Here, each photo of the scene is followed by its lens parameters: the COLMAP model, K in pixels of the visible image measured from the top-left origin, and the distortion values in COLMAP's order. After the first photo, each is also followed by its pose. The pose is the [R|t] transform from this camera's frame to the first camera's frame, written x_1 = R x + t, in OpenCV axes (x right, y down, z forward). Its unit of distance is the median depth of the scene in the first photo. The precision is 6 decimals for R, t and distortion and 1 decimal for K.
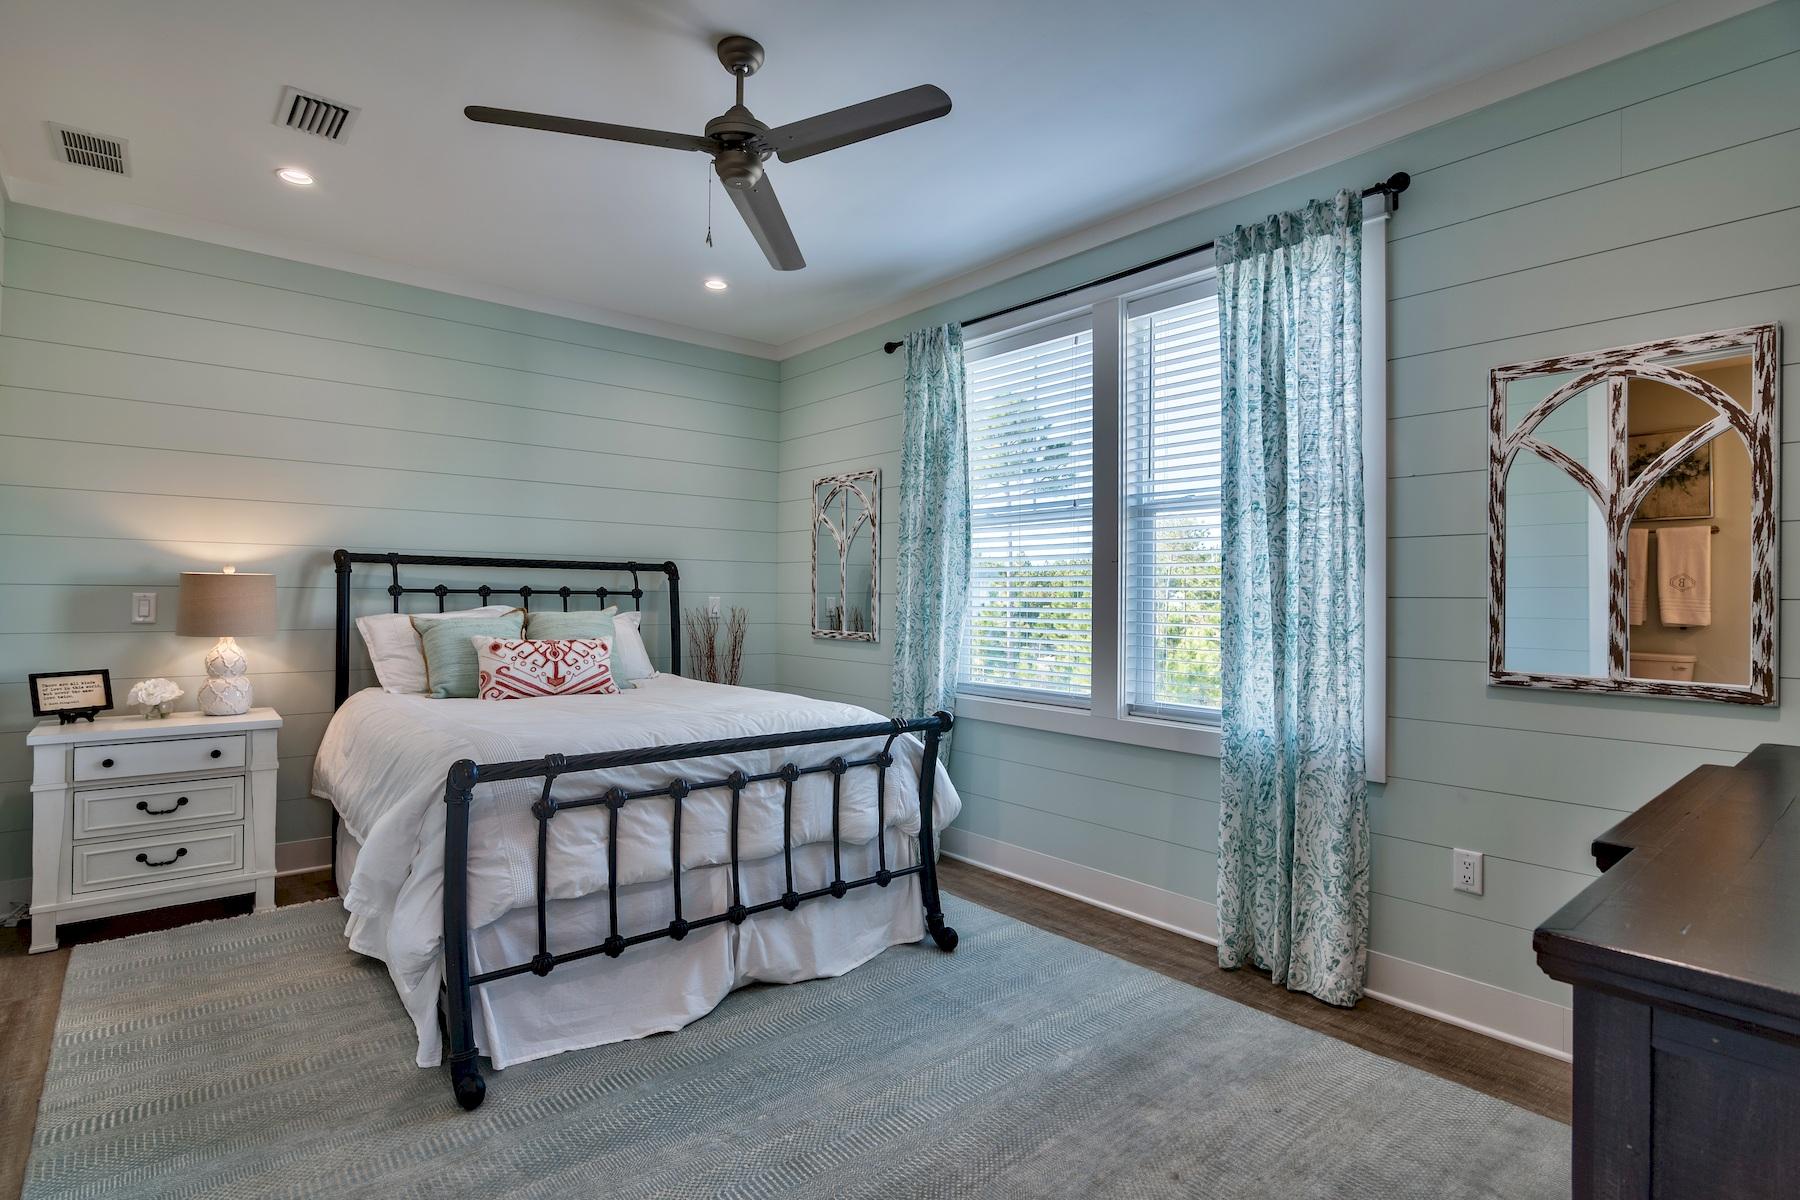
lens RADIAL K [[910.3, 0, 902.6], [0, 910.3, 594.5], [0, 0, 1]] dist [-0.000303, -0.001490]
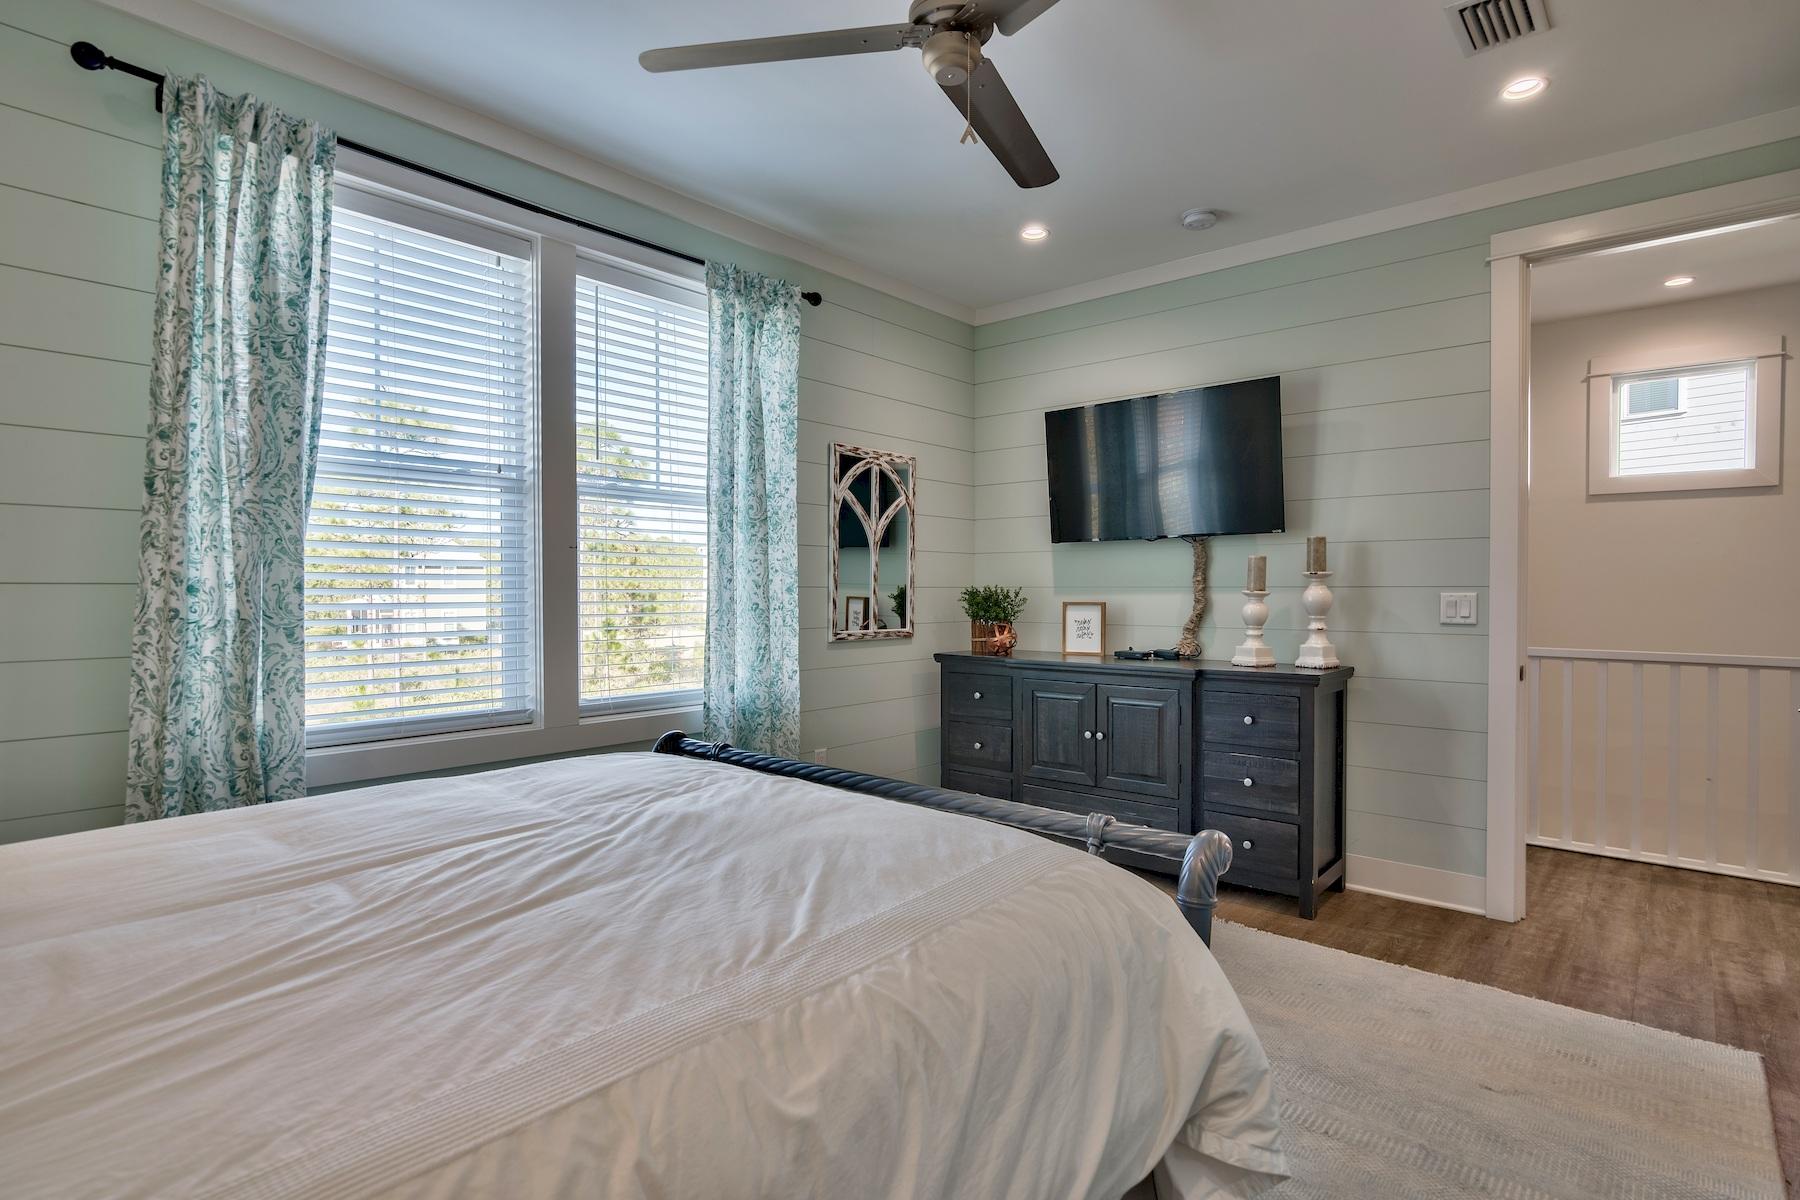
lens RADIAL K [[914.0, 0, 901.1], [0, 914.0, 596.1], [0, 0, 1]] dist [-0.004376, -0.000076]
pose [[-0.164478, -0.017736, 0.986221, -0.713957], [-0.006680, 0.999835, 0.016867, -0.006086], [-0.986358, -0.003814, -0.164569, 0.864308]]
